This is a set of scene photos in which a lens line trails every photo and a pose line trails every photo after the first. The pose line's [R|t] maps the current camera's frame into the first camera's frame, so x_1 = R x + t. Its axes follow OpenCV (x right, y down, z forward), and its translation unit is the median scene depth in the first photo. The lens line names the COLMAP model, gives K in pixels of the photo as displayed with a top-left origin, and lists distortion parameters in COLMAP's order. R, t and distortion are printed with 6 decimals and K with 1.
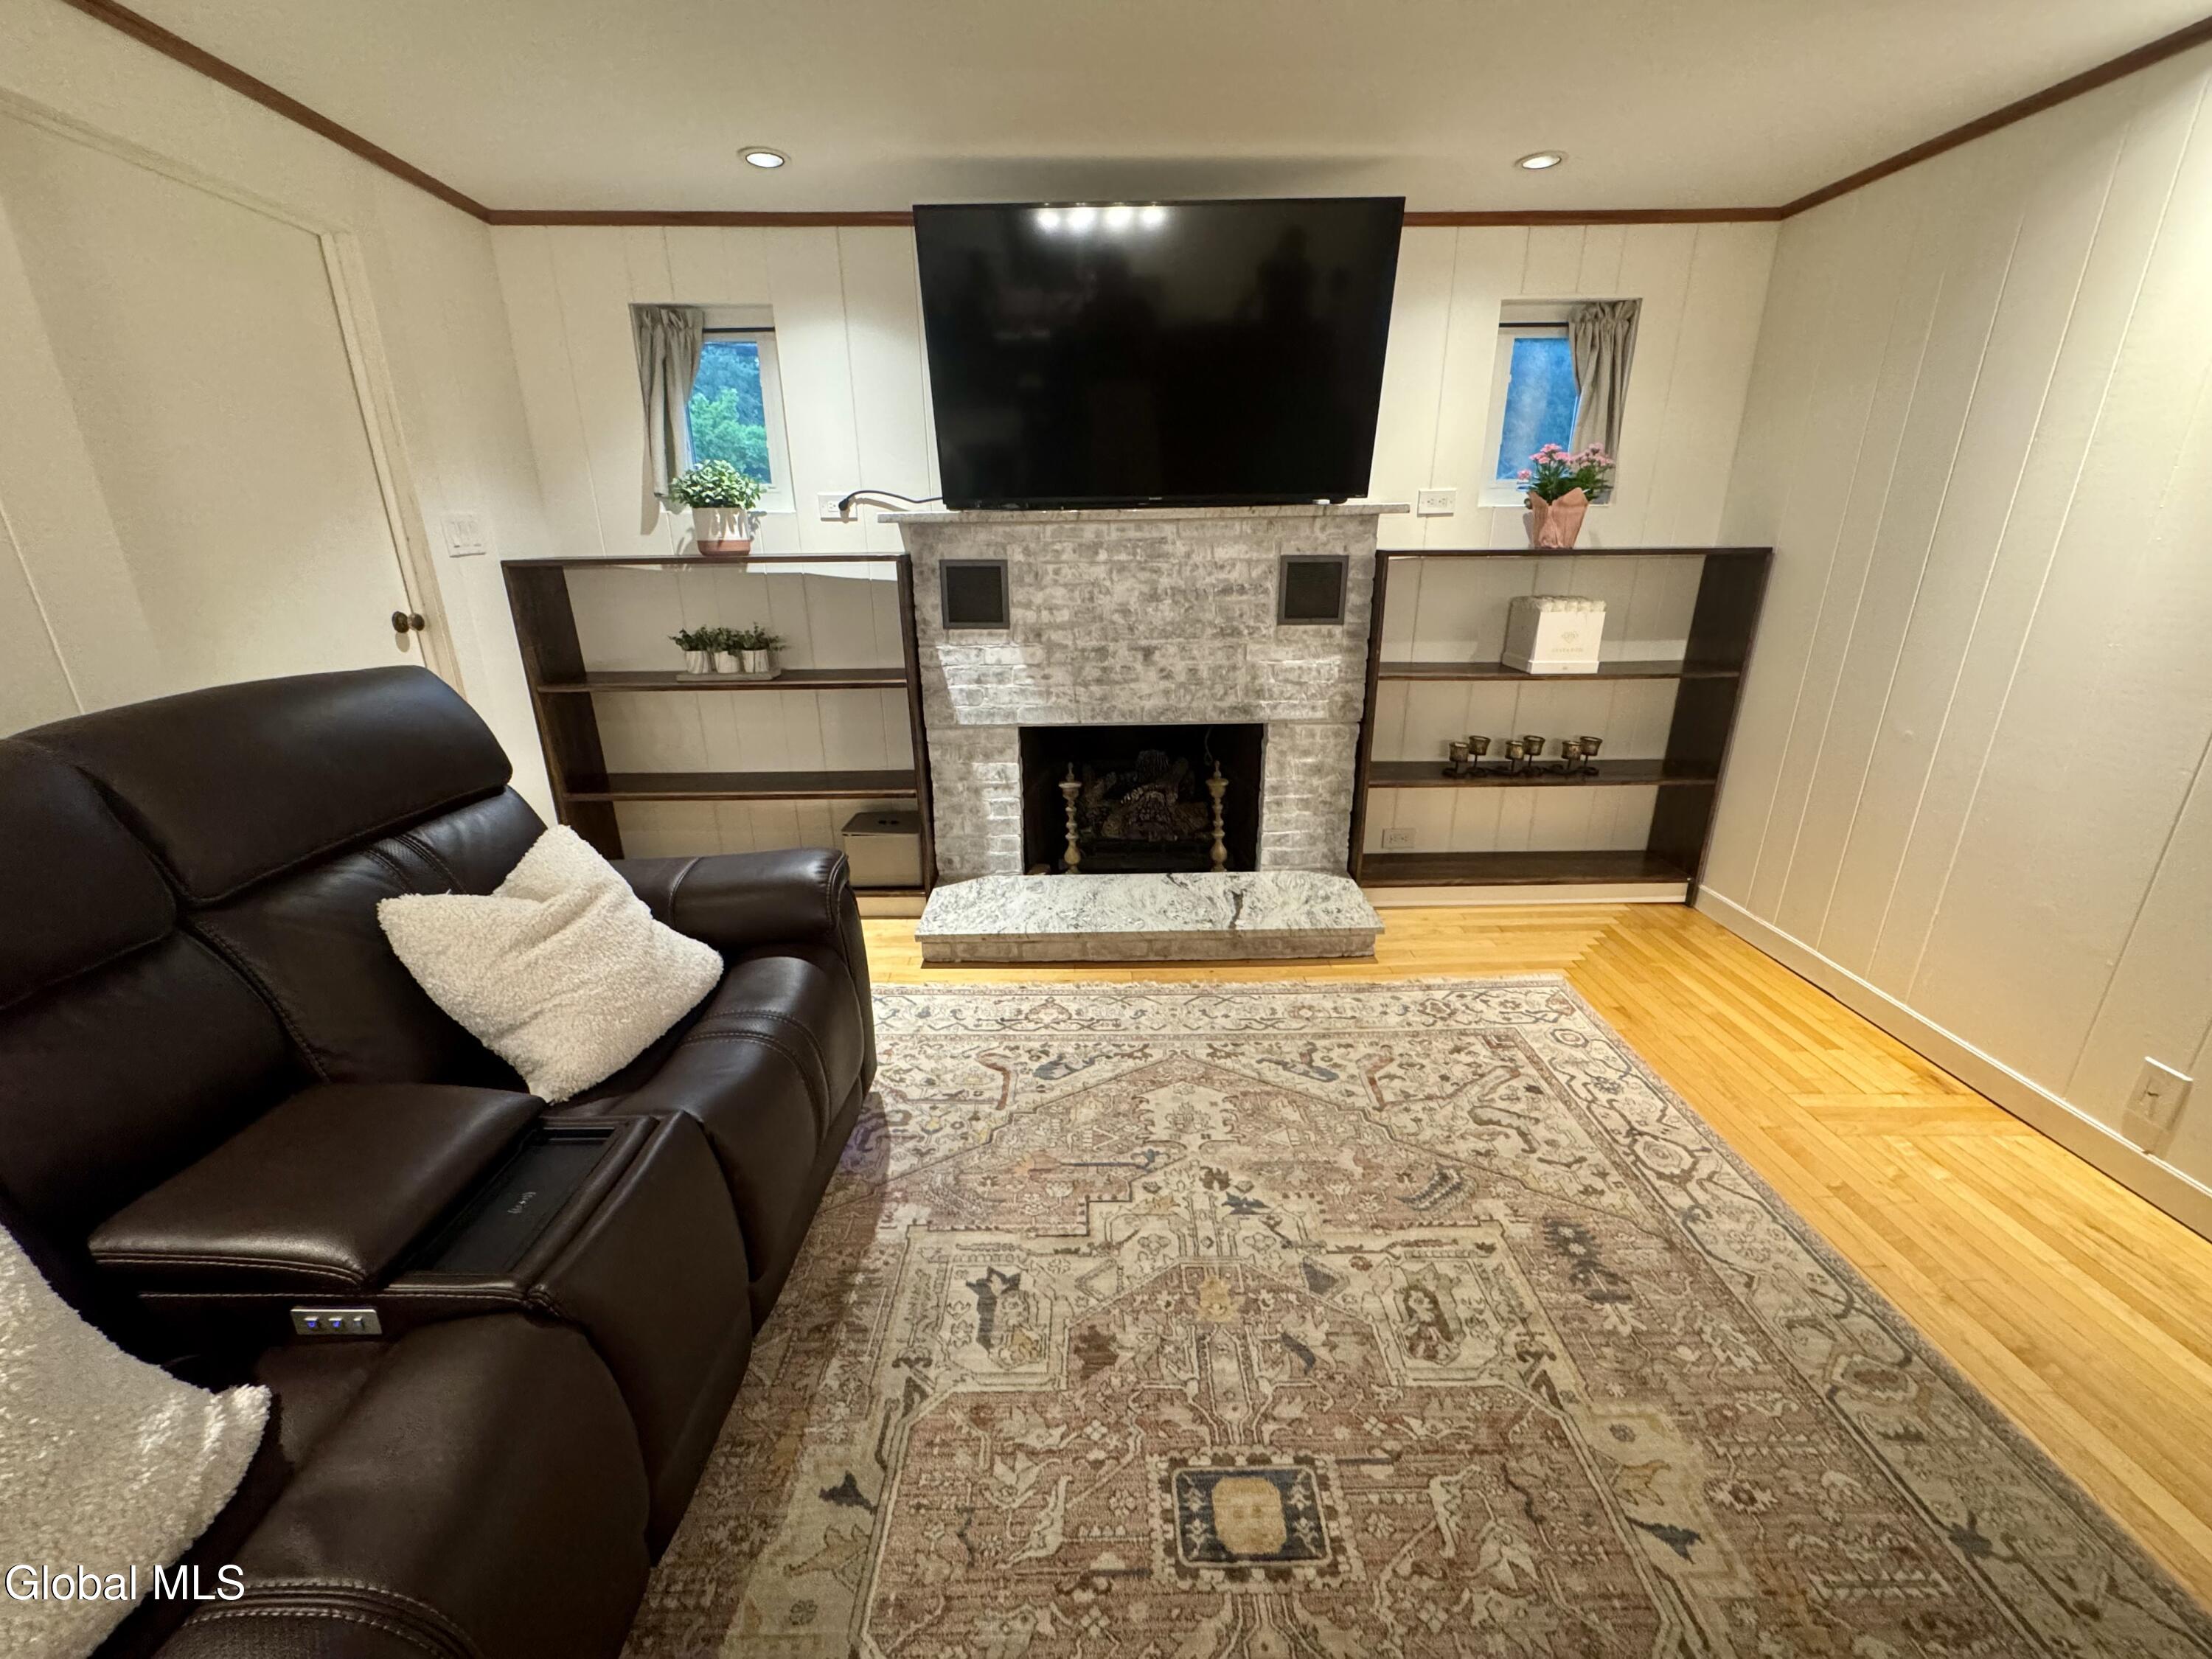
lens RADIAL K [[877.7, 0, 1099.2], [0, 877.7, 823.5], [0, 0, 1]] dist [-0.004468, 0.001488]
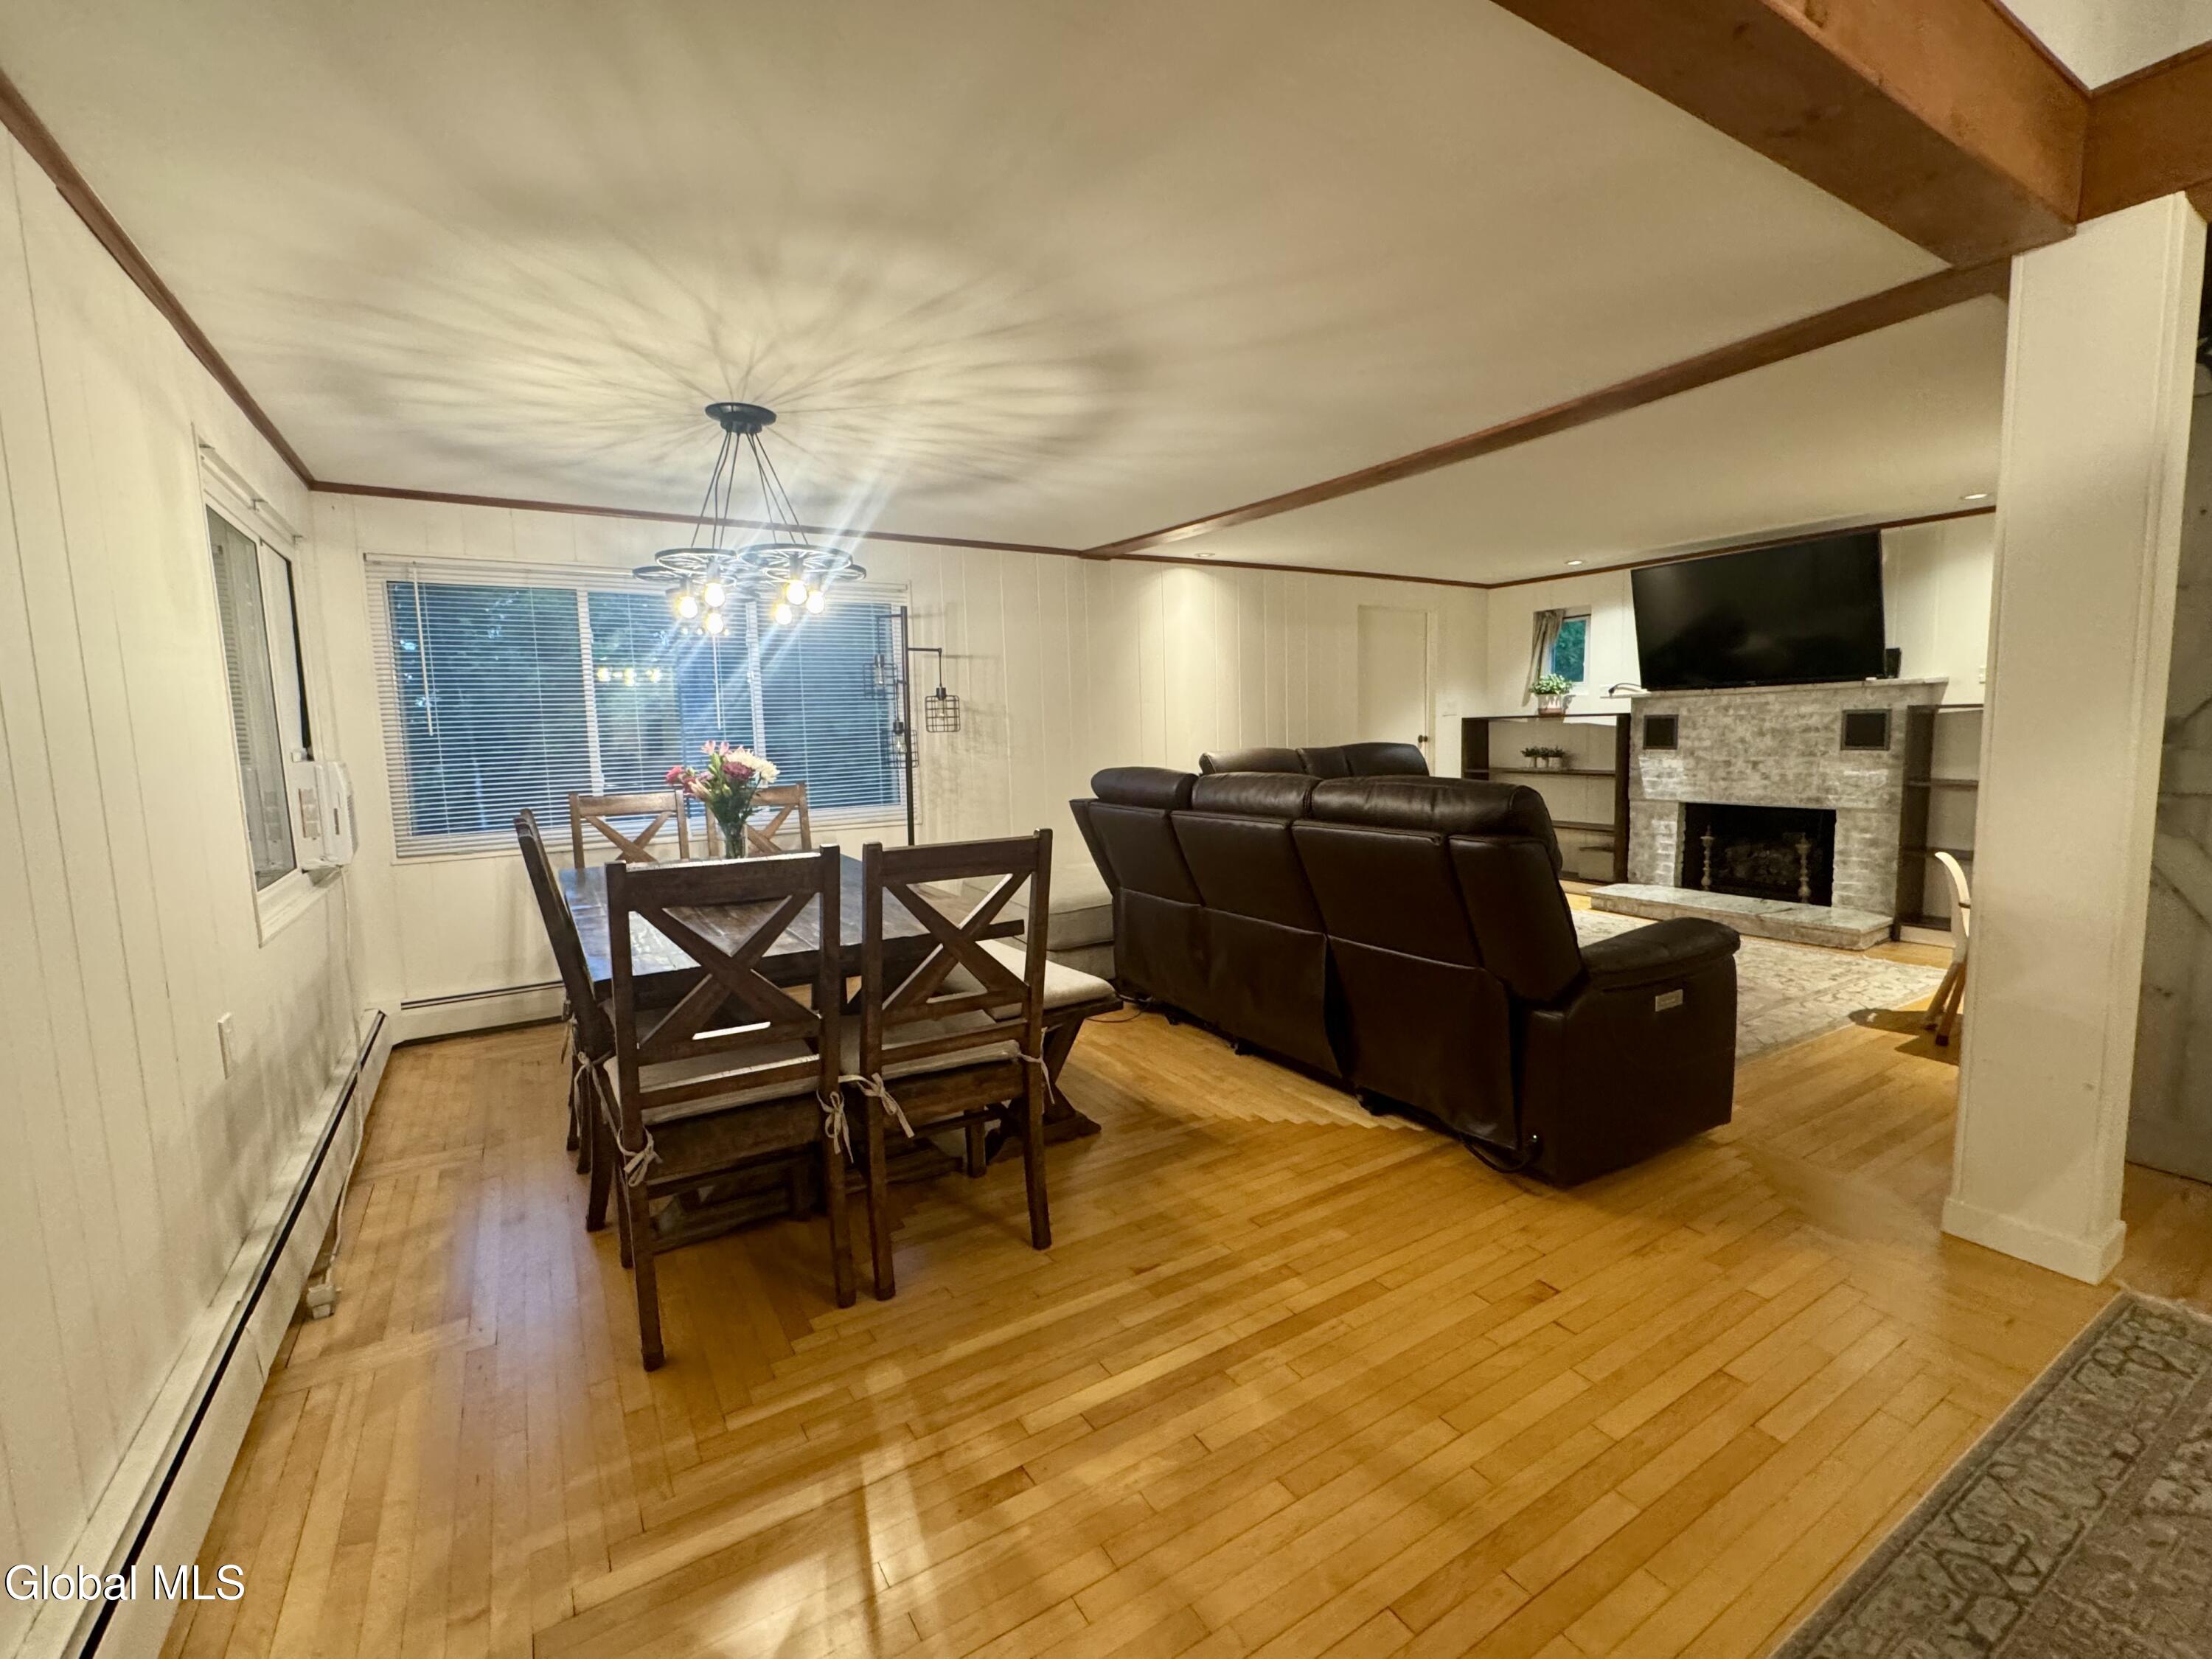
lens RADIAL K [[953.7, 0, 1107.8], [0, 953.7, 829.5], [0, 0, 1]] dist [-0.000692, 0.000231]
pose [[0.506385, 0.088072, -0.857798, 1.083398], [-0.256242, 0.965204, -0.052168, 0.377712], [0.823356, 0.246221, 0.511332, -1.056372]]
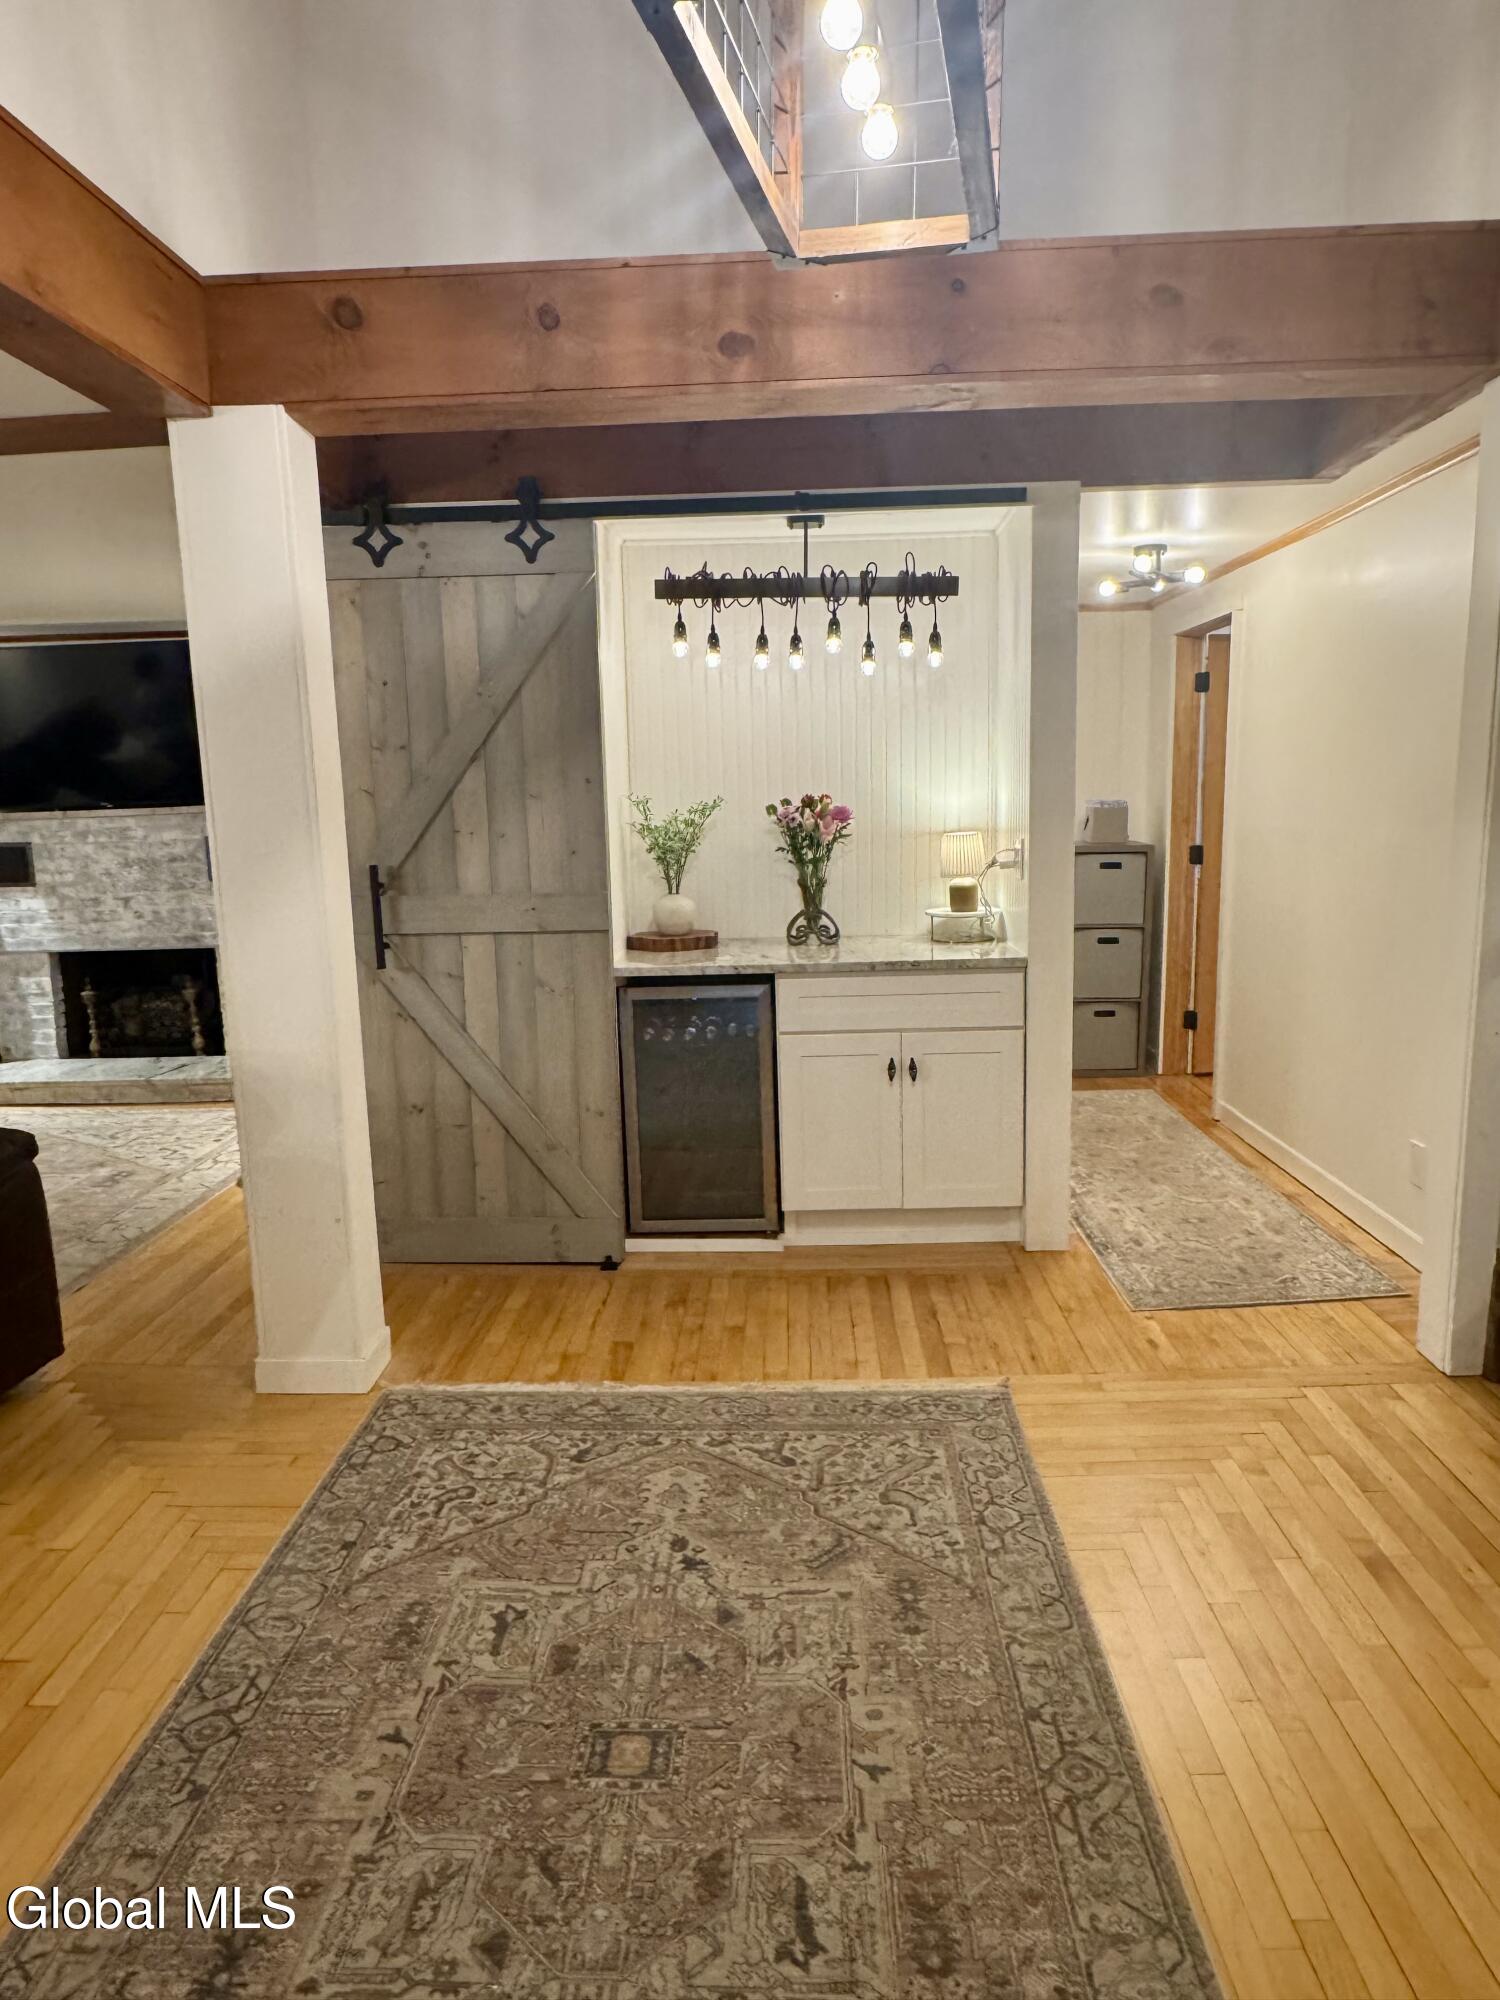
lens RADIAL K [[1265.7, 0, 767.3], [0, 1265.7, 997.5], [0, 0, 1]] dist [-0.014604, 0.001539]
pose [[0.999202, -0.010765, -0.038474, 1.255573], [0.004415, 0.986870, -0.161457, 0.326128], [0.039707, 0.161158, 0.986129, -1.070488]]
